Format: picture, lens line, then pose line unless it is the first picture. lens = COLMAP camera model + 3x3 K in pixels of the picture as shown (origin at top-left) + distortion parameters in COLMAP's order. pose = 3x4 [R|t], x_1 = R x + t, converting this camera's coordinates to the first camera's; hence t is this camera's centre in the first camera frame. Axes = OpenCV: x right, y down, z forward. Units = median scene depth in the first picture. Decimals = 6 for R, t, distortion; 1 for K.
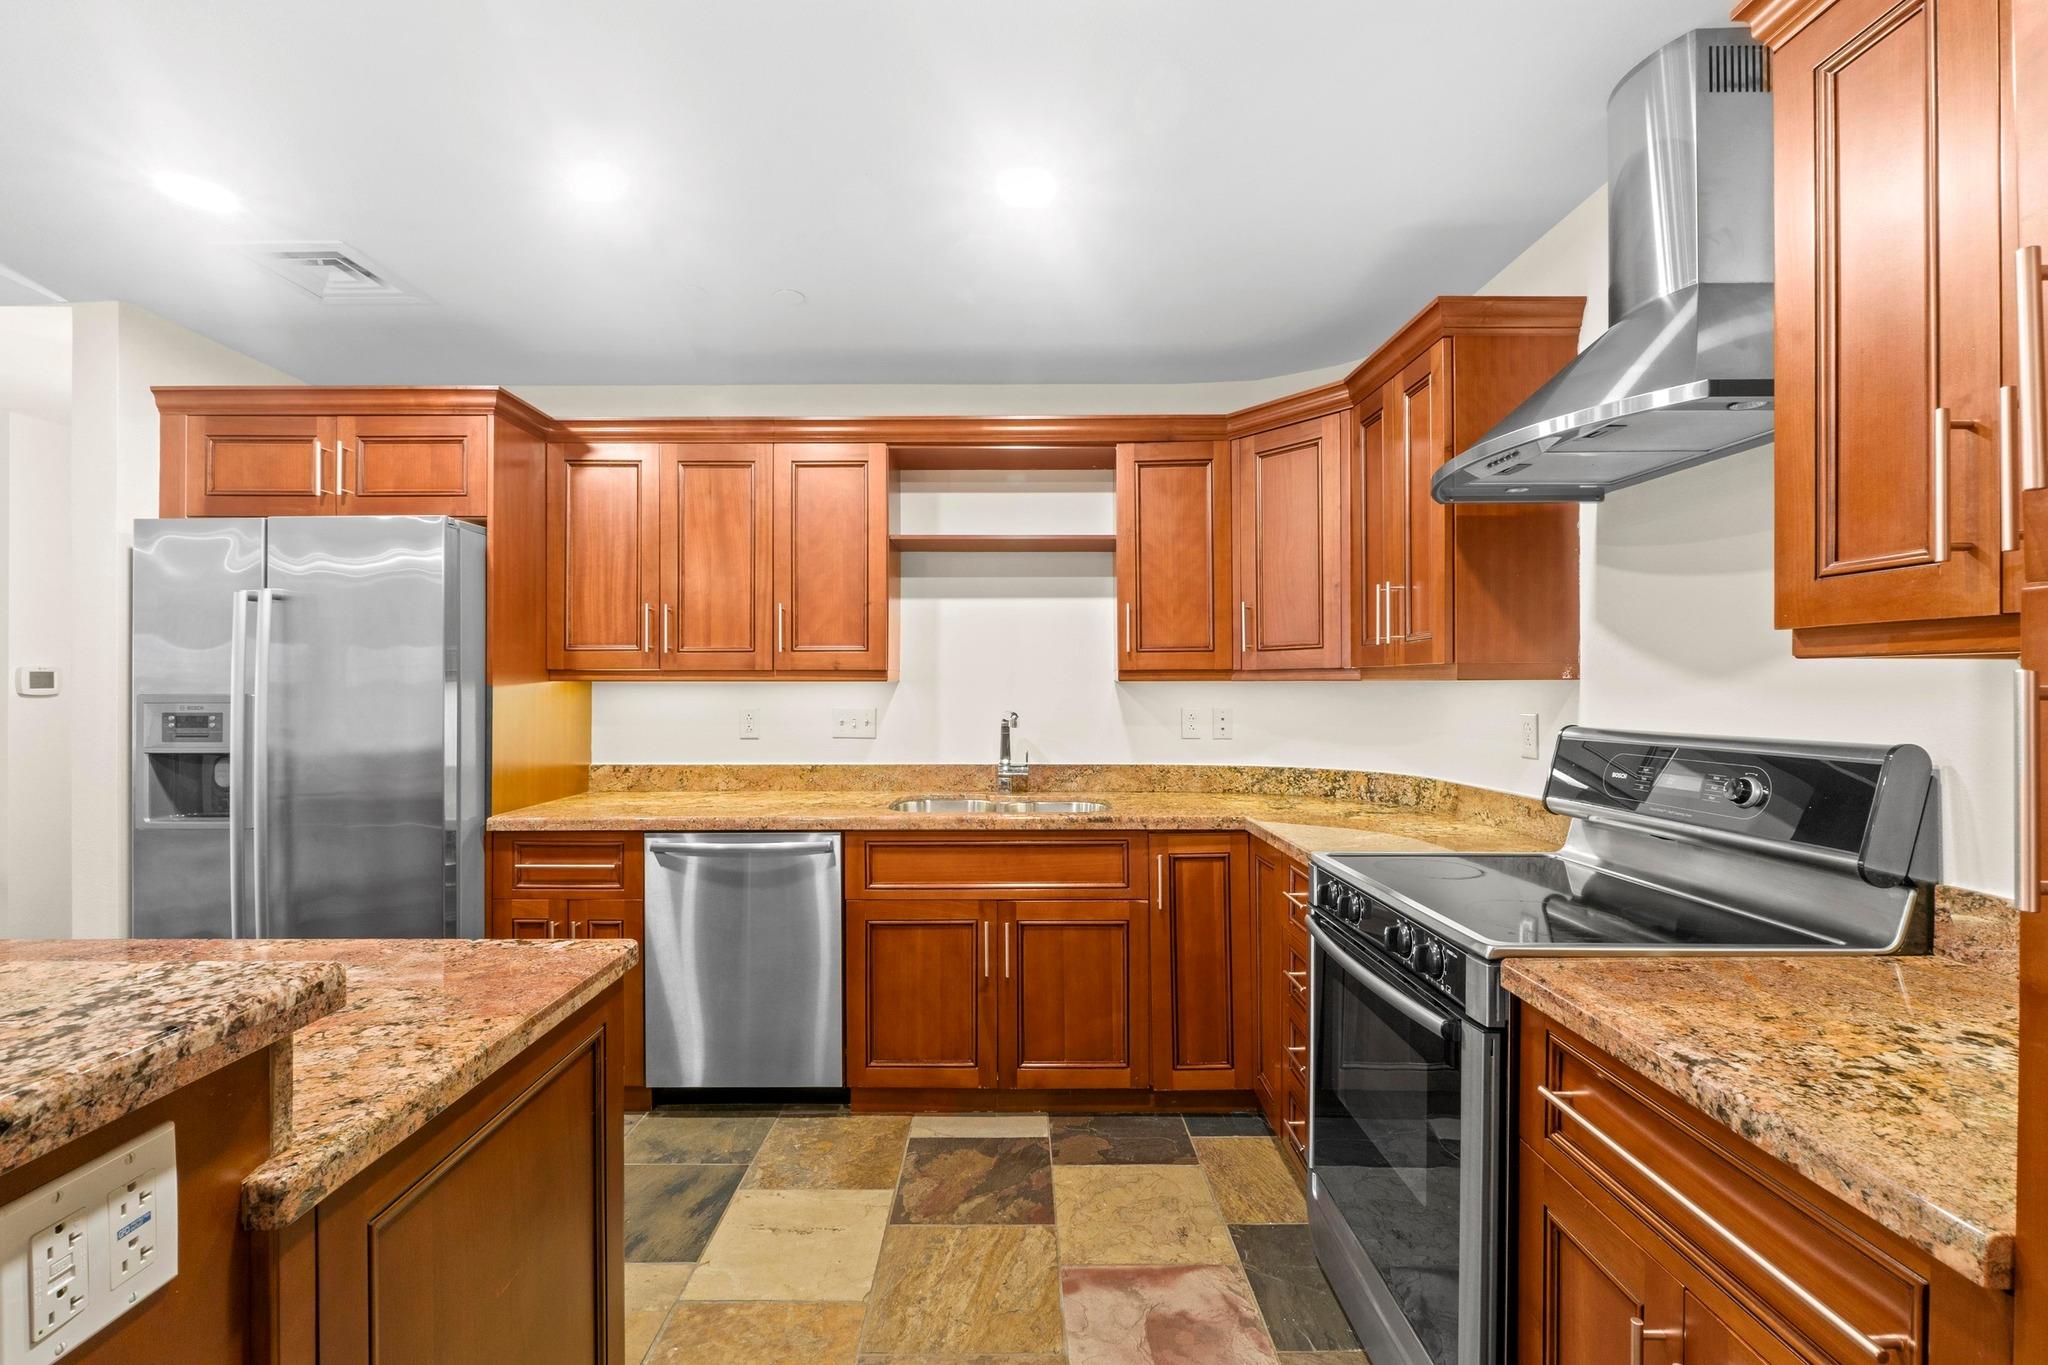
lens RADIAL K [[867.2, 0, 1018.5], [0, 867.2, 685.7], [0, 0, 1]] dist [-0.006792, -0.000264]
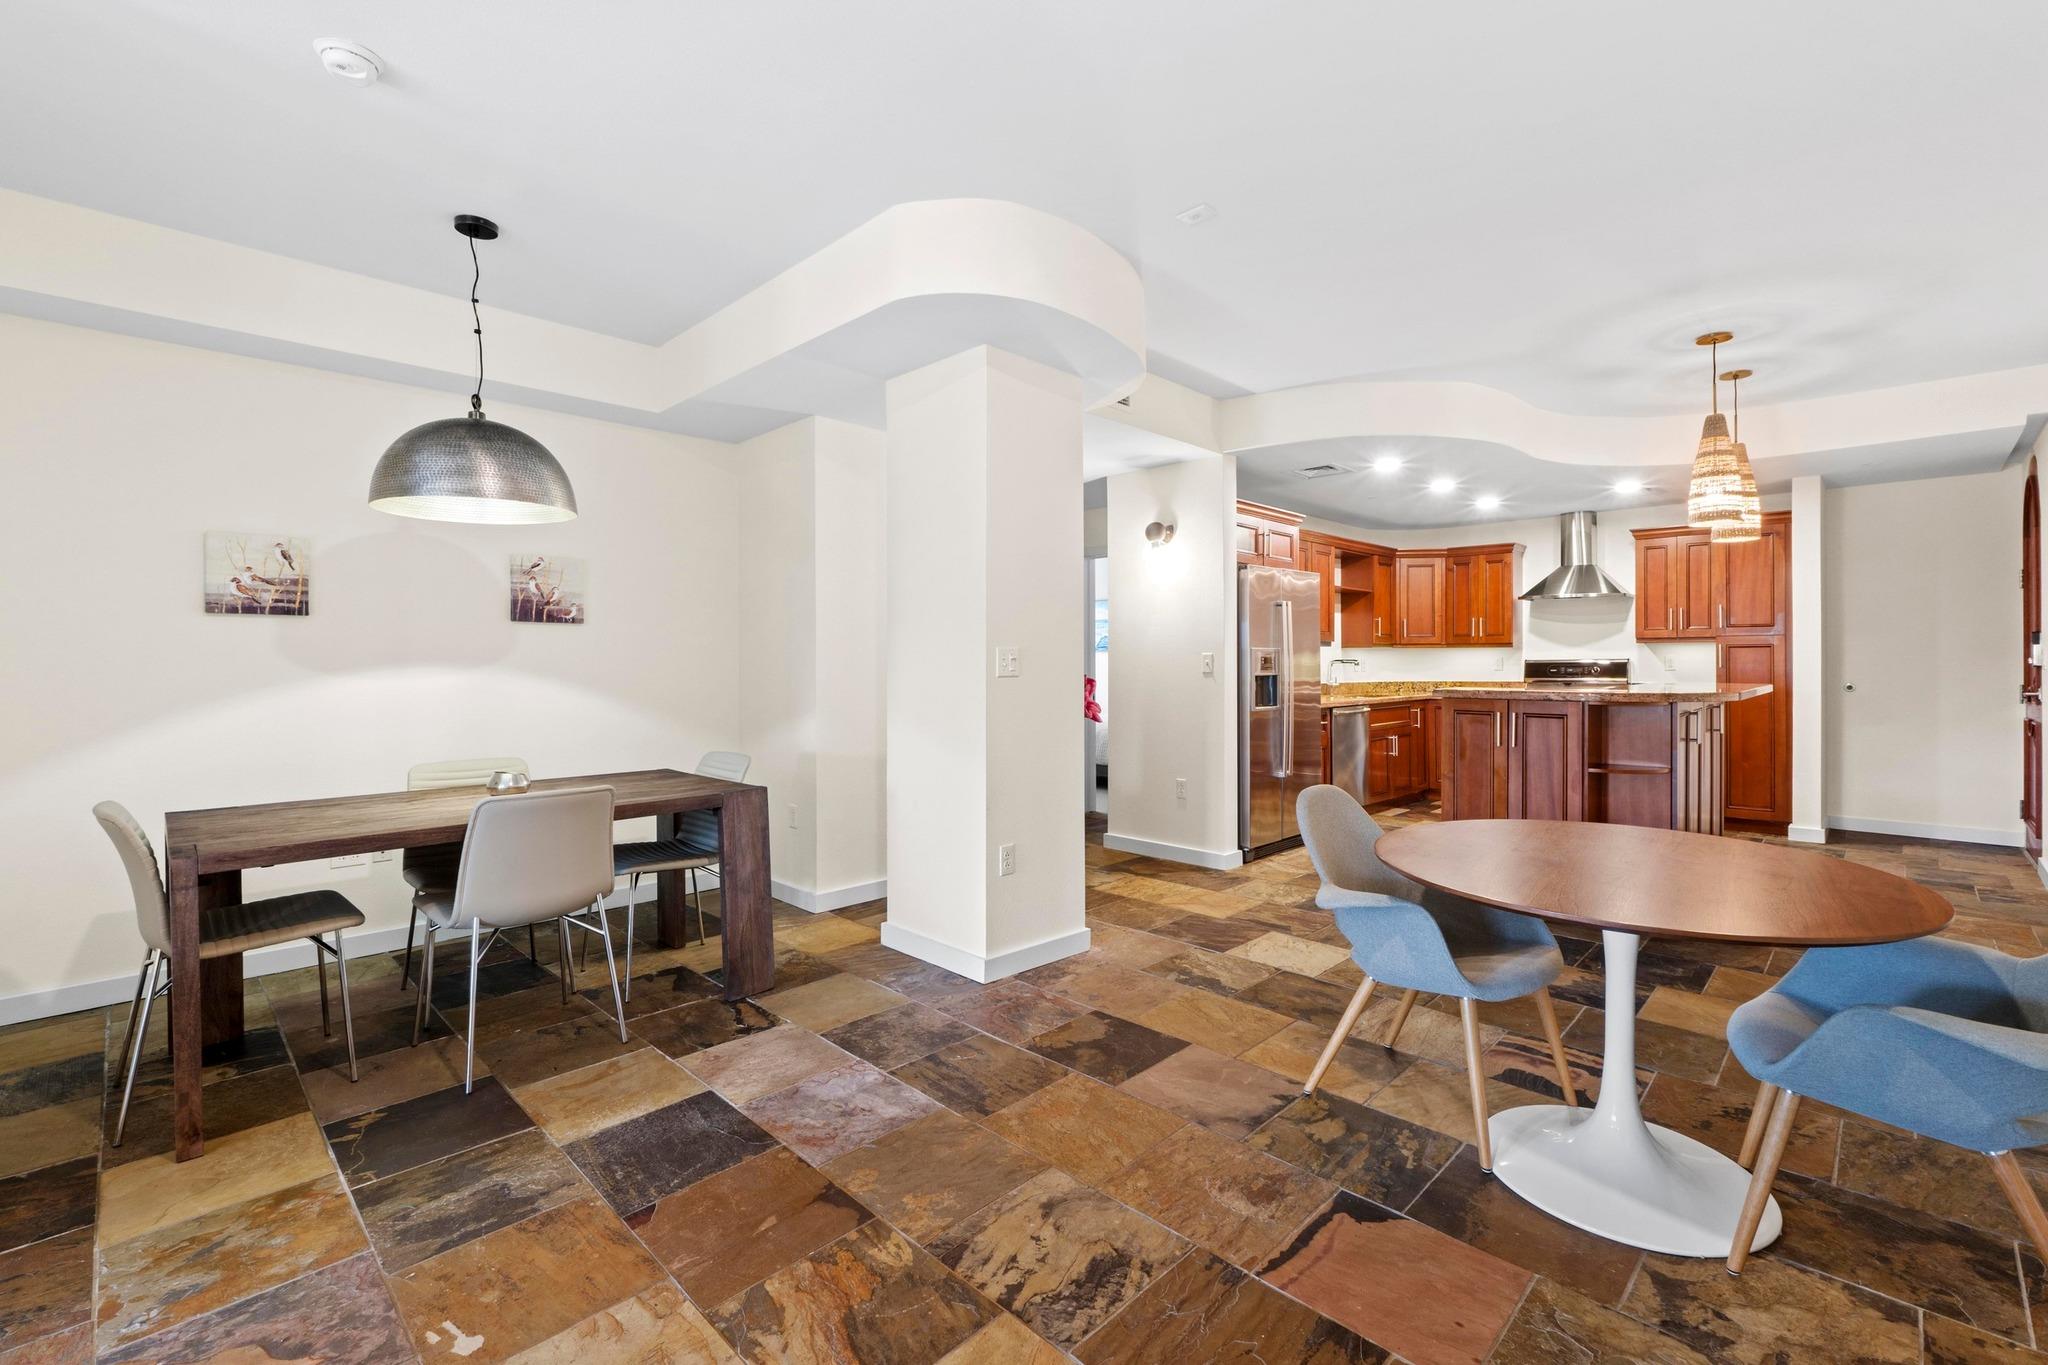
lens RADIAL K [[895.6, 0, 1022.5], [0, 895.6, 661.3], [0, 0, 1]] dist [-0.002798, -0.000374]
pose [[0.705729, -0.001653, 0.708480, -2.539085], [0.002879, 0.999996, -0.000535, 0.034750], [-0.708476, 0.002417, 0.705731, -0.137296]]
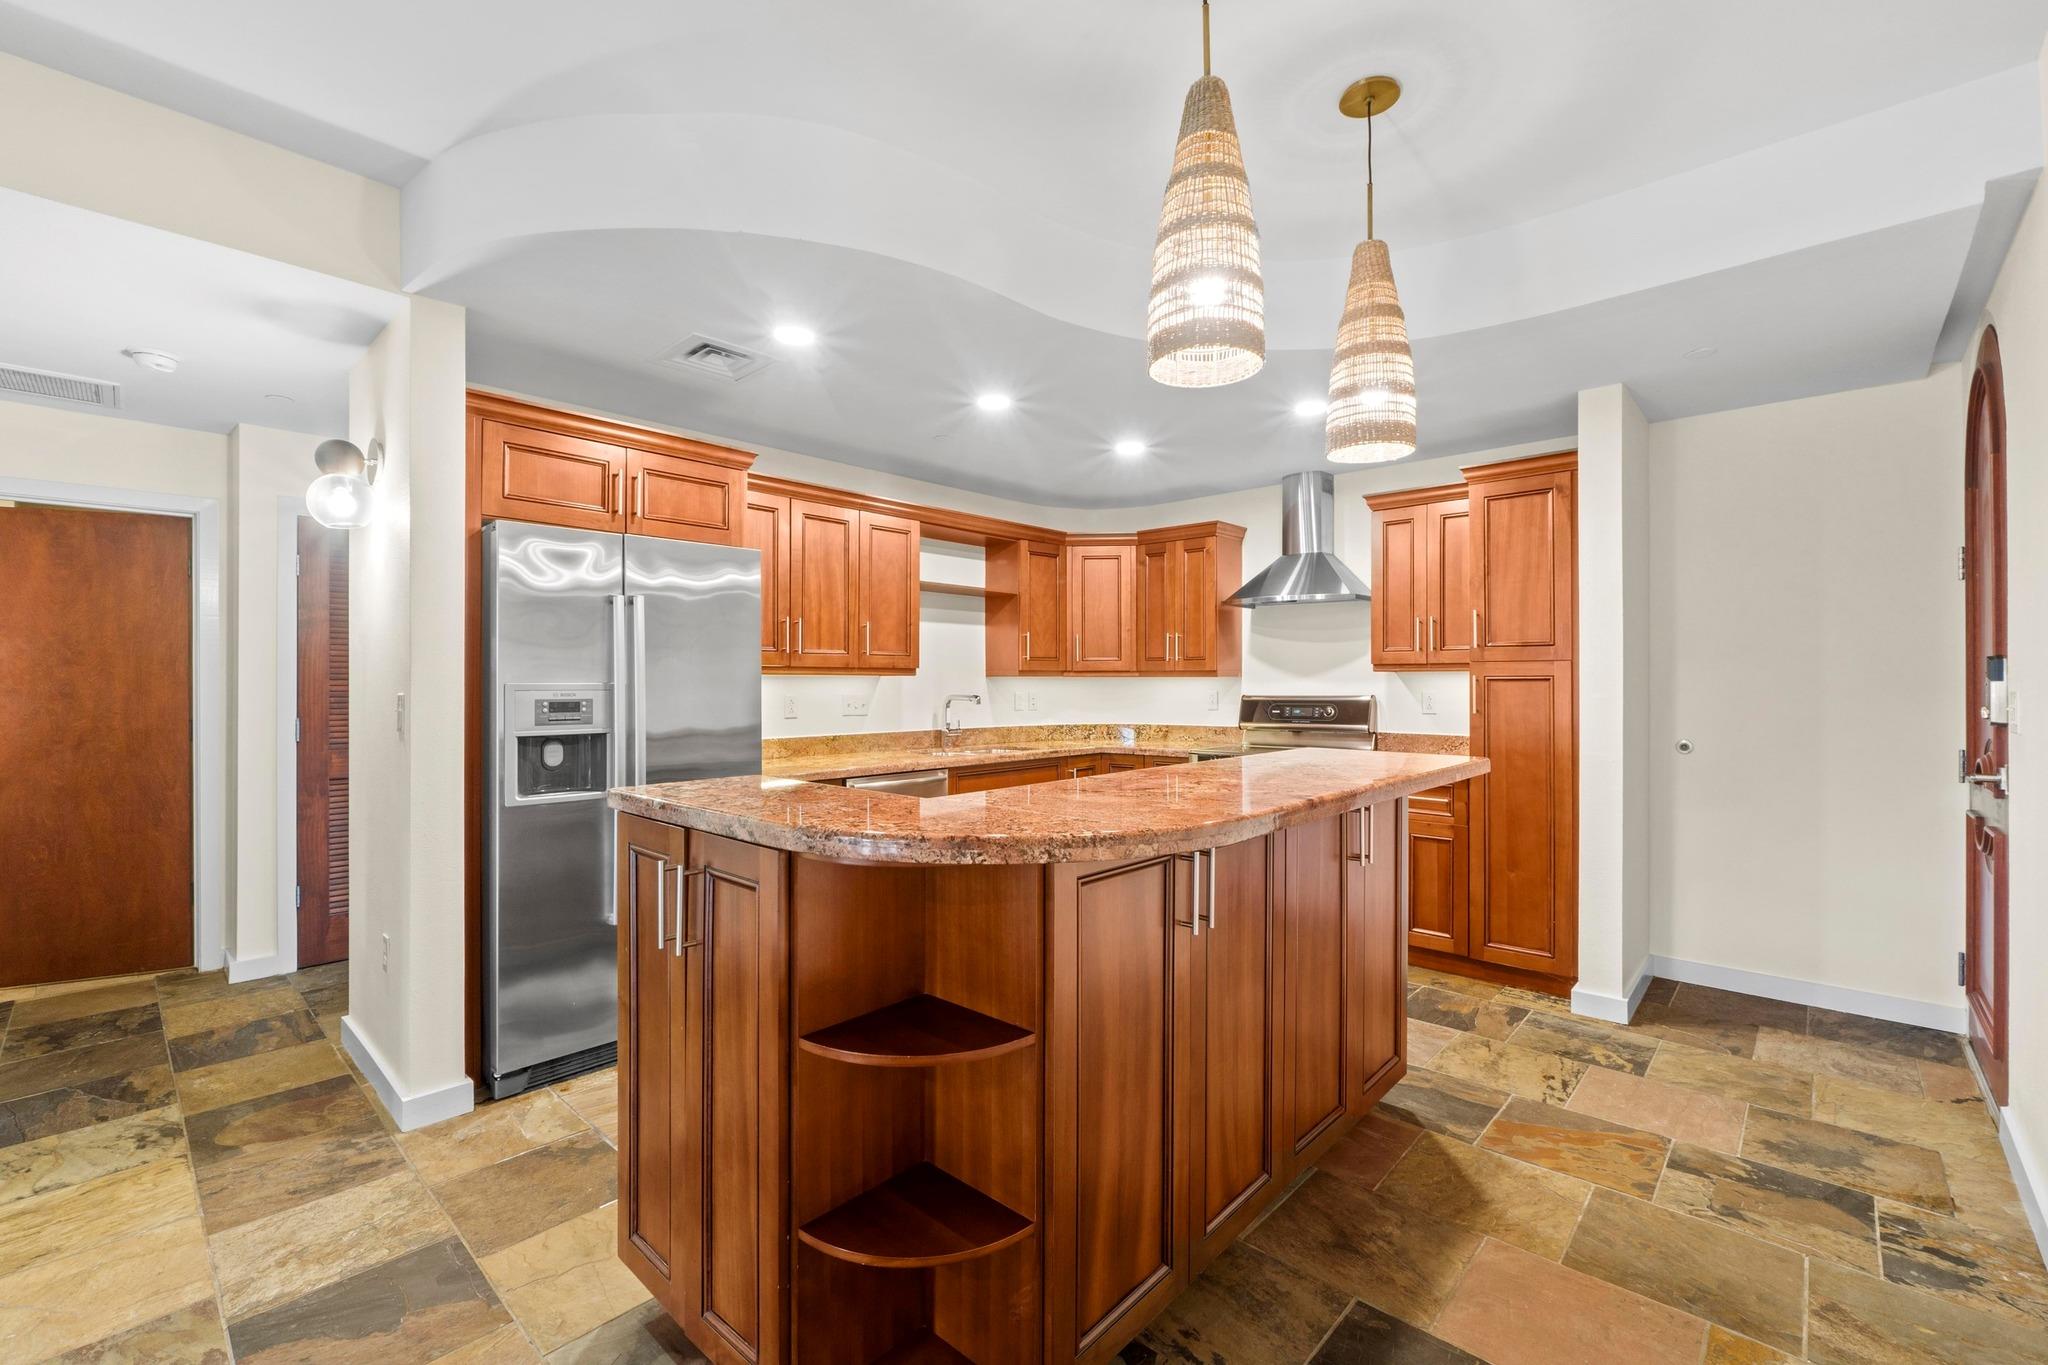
lens RADIAL K [[876.8, 0, 1020.3], [0, 876.8, 679.3], [0, 0, 1]] dist [-0.002335, -0.000407]
pose [[0.681421, 0.003317, 0.731884, -1.180234], [-0.000137, 0.999990, -0.004404, 0.008396], [-0.731891, 0.002900, 0.681415, -0.194388]]
